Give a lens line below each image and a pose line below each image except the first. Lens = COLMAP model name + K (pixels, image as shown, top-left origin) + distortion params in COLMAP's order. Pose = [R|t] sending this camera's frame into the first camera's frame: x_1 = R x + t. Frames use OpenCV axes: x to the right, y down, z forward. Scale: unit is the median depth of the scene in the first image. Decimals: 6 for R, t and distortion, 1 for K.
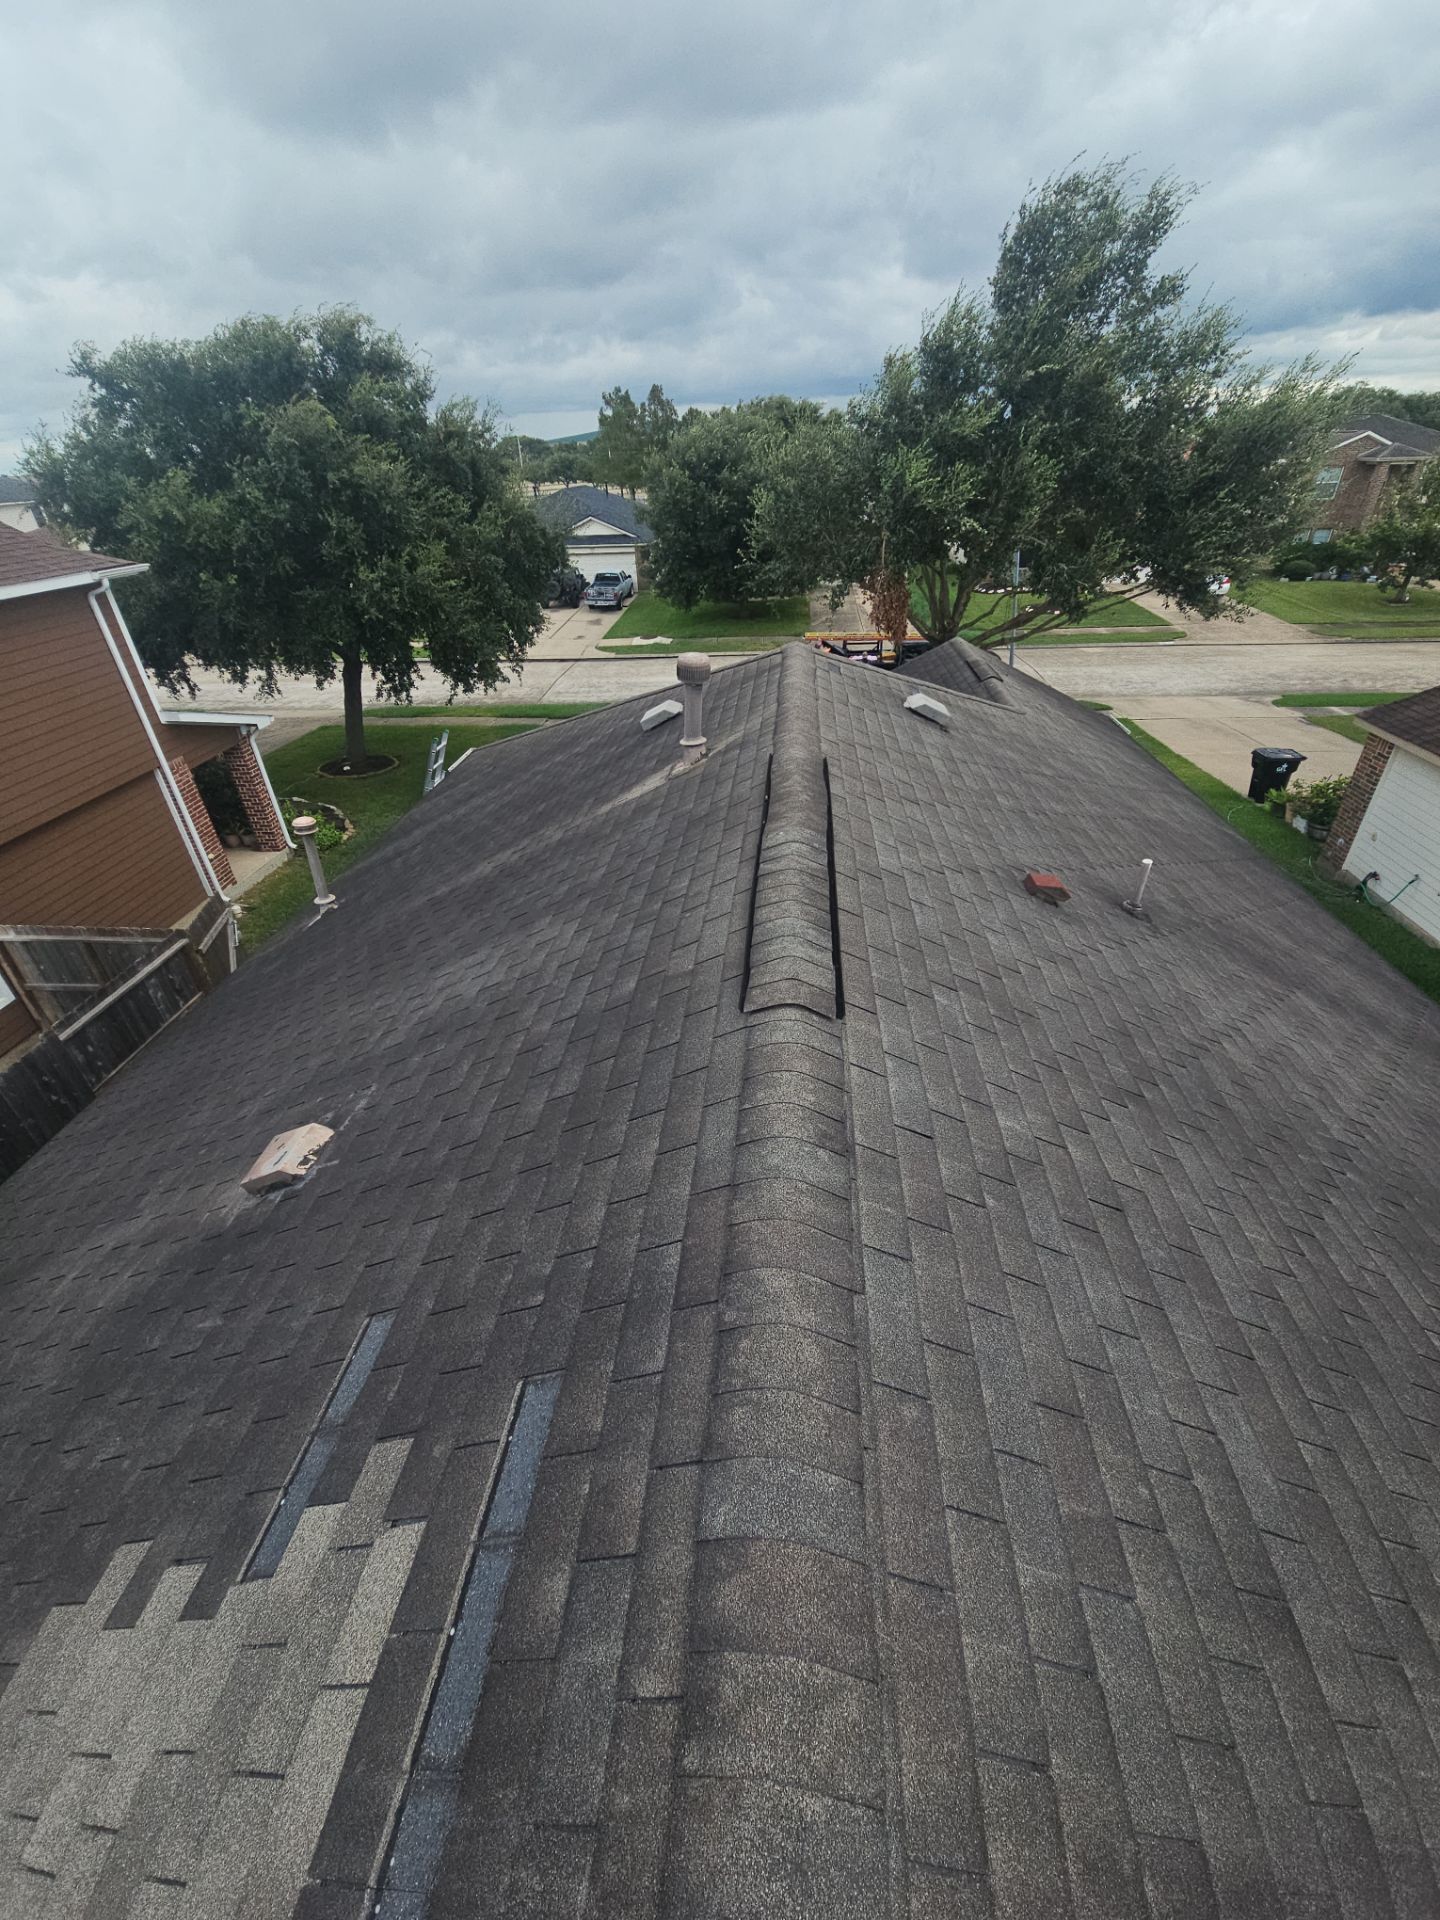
lens RADIAL K [[775.5, 0, 725.2], [0, 775.5, 952.1], [0, 0, 1]] dist [0.004160, -0.003968]
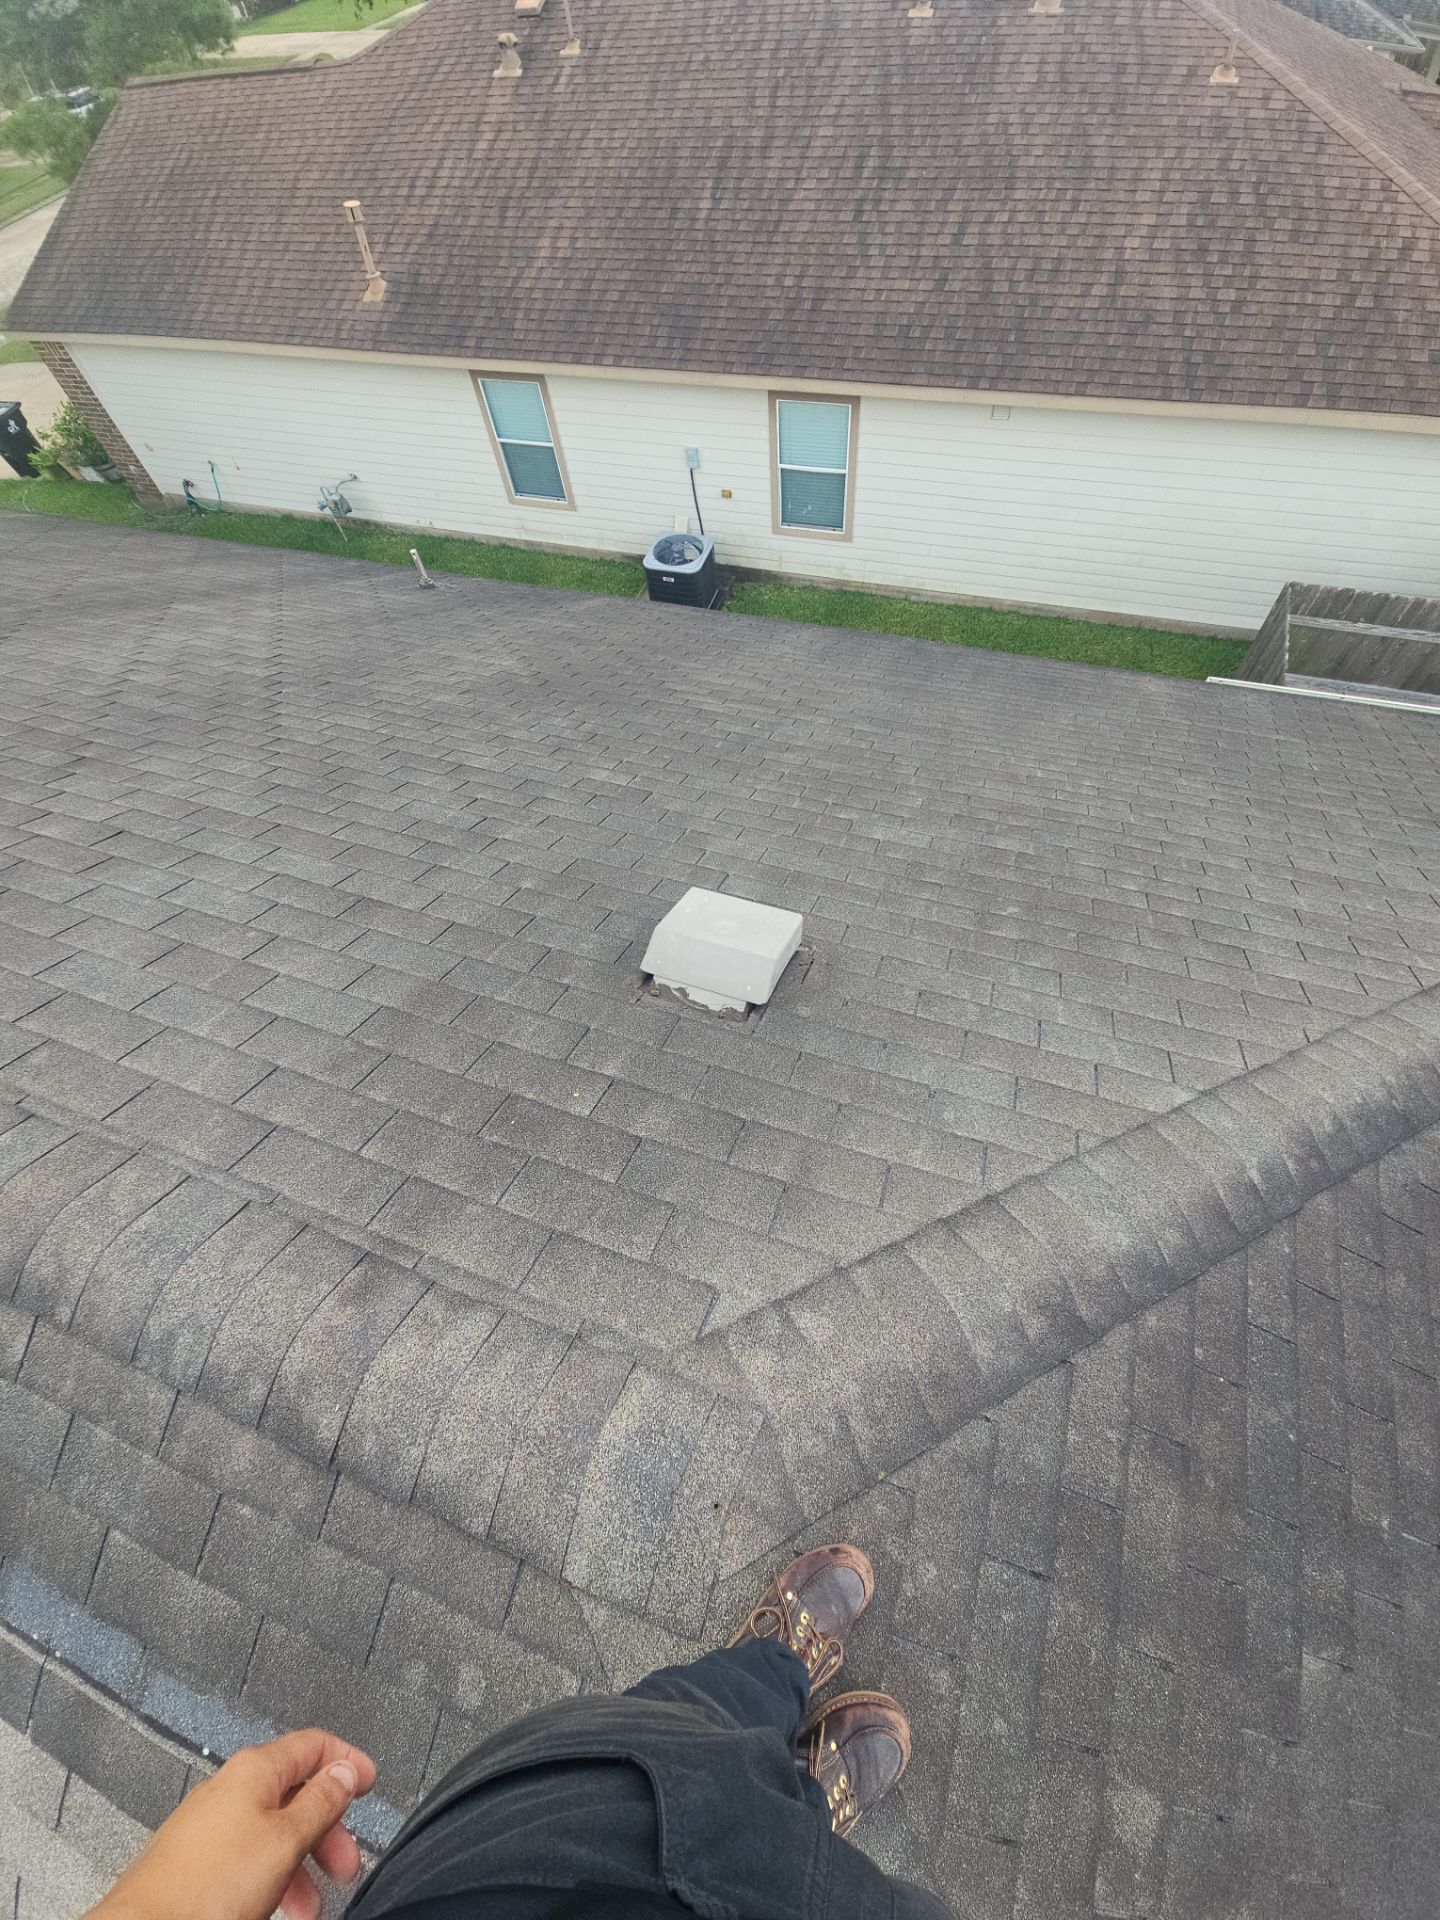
lens RADIAL K [[770.9, 0, 719.2], [0, 770.9, 952.4], [0, 0, 1]] dist [0.006554, -0.006502]
pose [[0.255171, -0.816414, 0.518030, 0.007377], [0.581282, 0.557666, 0.592553, 0.080867], [-0.772657, 0.149919, 0.616867, -0.085938]]
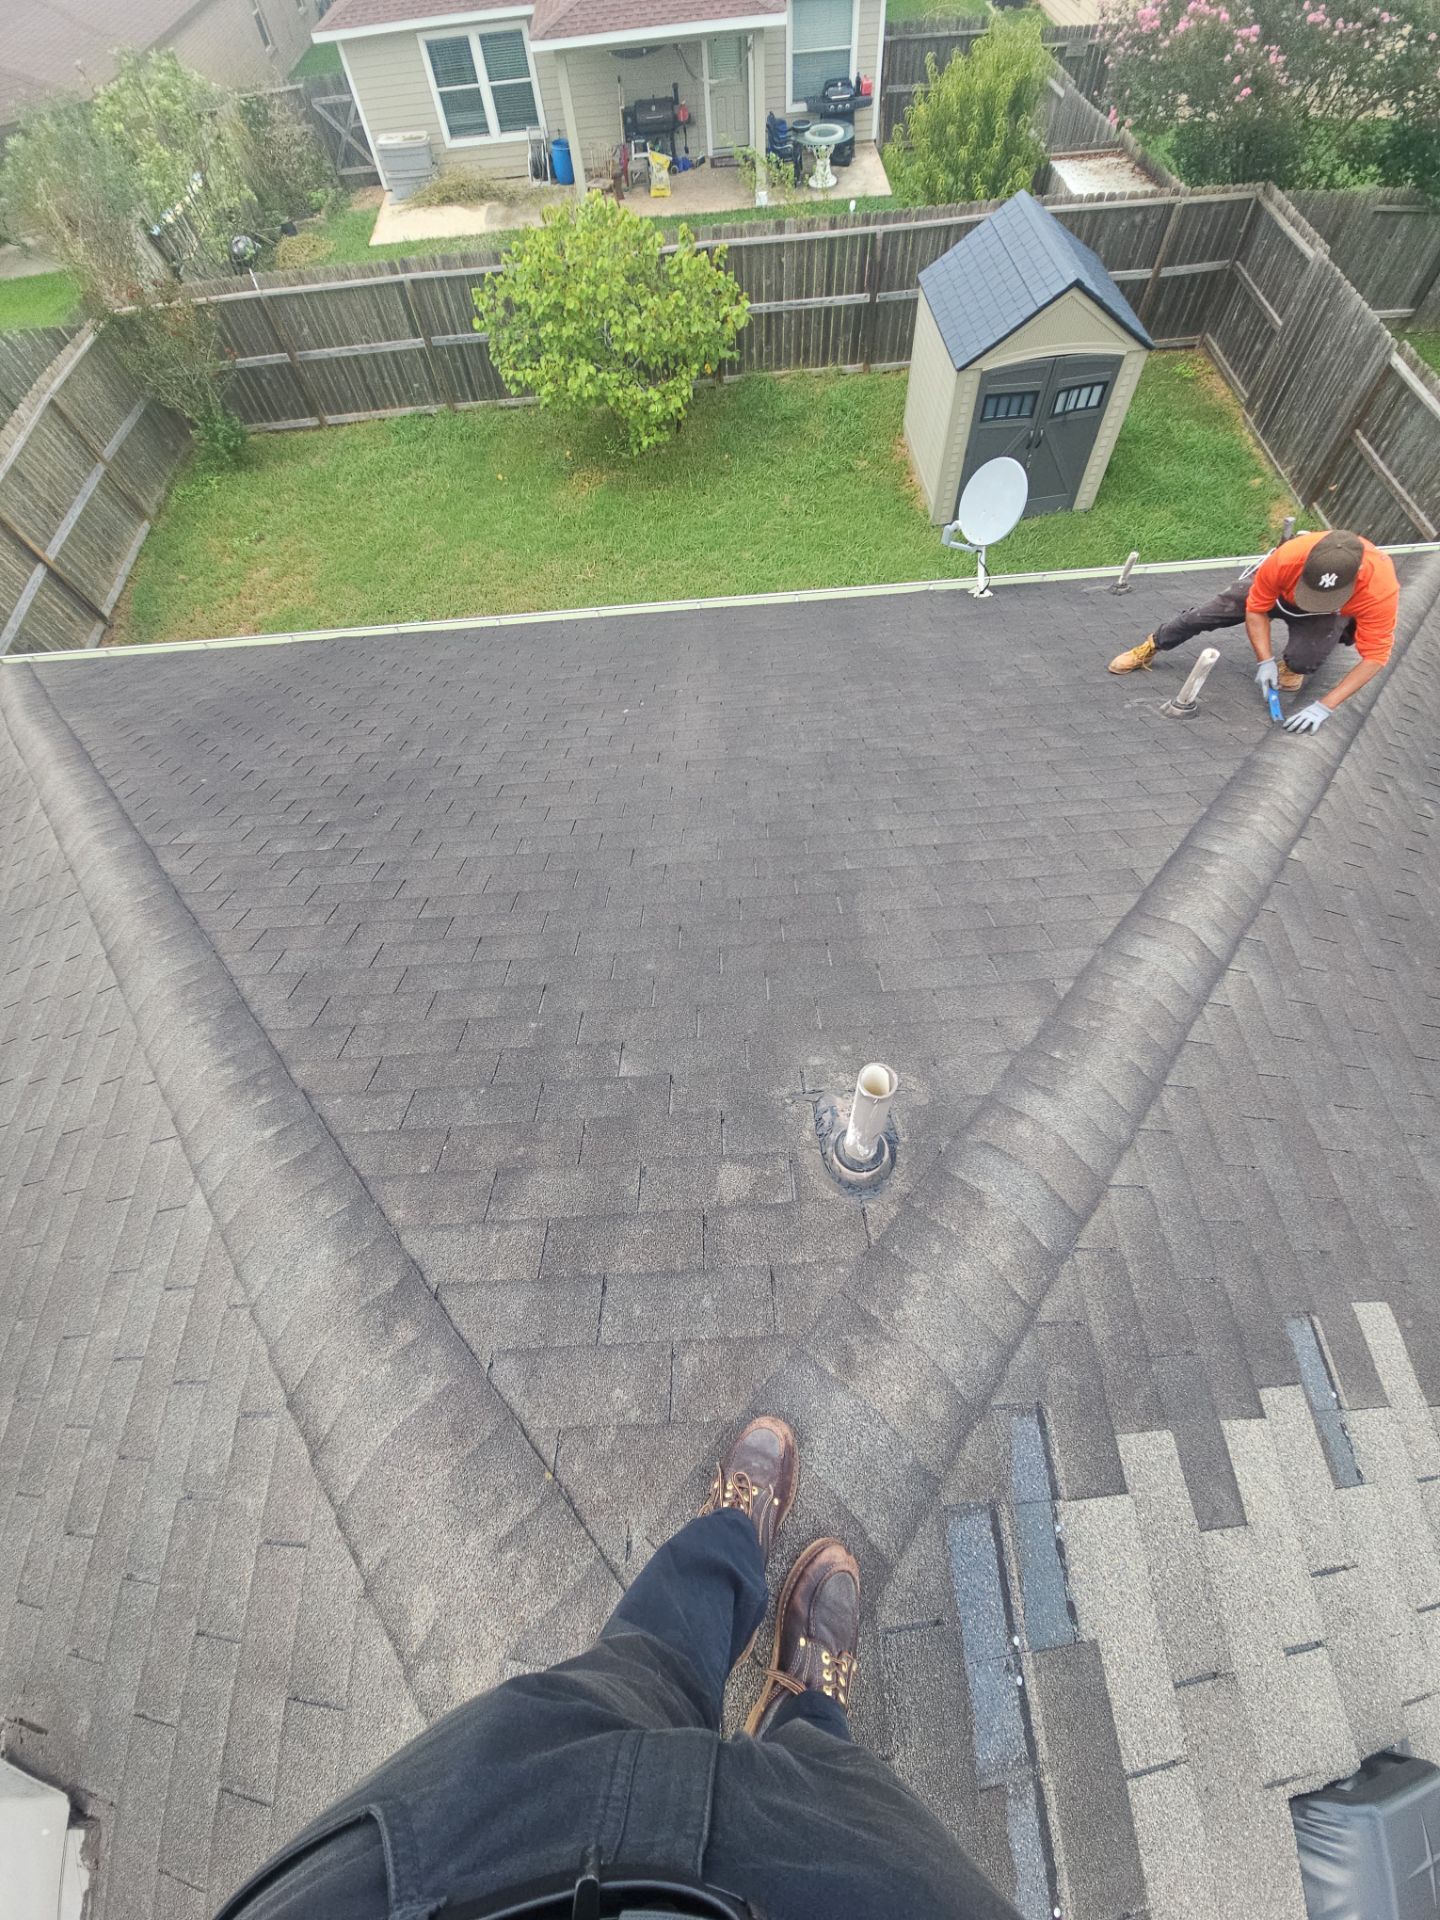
lens RADIAL K [[778.6, 0, 724.8], [0, 778.6, 957.9], [0, 0, 1]] dist [0.002772, -0.003355]
pose [[-0.988113, 0.152175, 0.021826, -0.042645], [0.010363, -0.075720, 0.997075, 0.102725], [0.153382, 0.985449, 0.073243, -0.107251]]
